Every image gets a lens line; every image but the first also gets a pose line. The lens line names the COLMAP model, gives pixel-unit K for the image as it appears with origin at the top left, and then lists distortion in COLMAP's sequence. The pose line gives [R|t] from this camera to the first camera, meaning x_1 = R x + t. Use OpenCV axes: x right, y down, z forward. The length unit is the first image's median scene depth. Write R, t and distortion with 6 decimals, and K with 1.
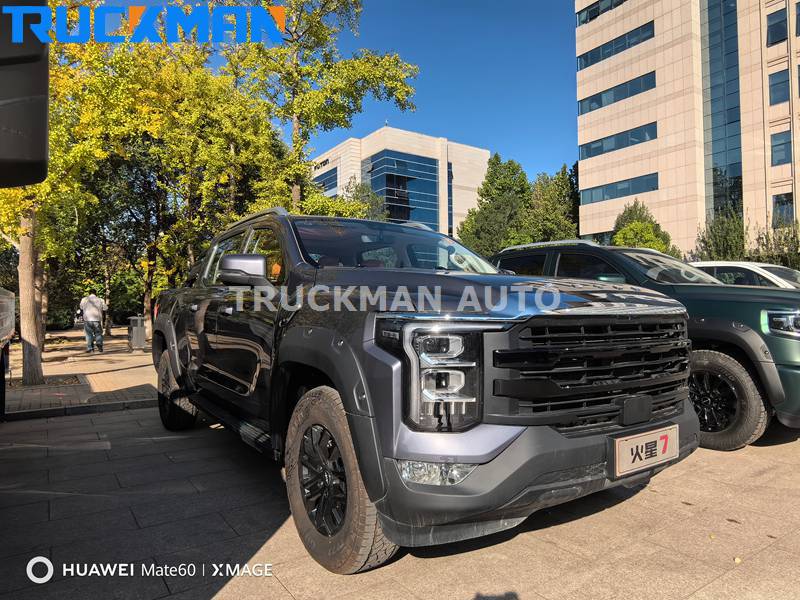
lens RADIAL K [[528.1, 0, 400.0], [0, 528.1, 300.0], [0, 0, 1]] dist [-0.010432, -0.001895]
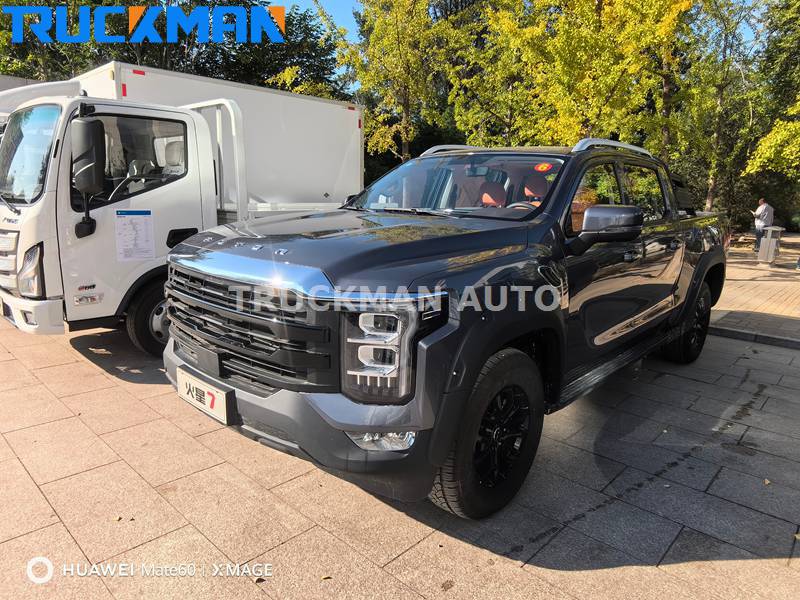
lens RADIAL K [[528.1, 0, 400.0], [0, 528.1, 300.0], [0, 0, 1]] dist [-0.010432, -0.001895]
pose [[0.218542, 0.201293, -0.954840, 1.007844], [-0.010677, 0.978928, 0.203927, -0.092436], [0.975769, -0.034372, 0.216086, 0.744857]]
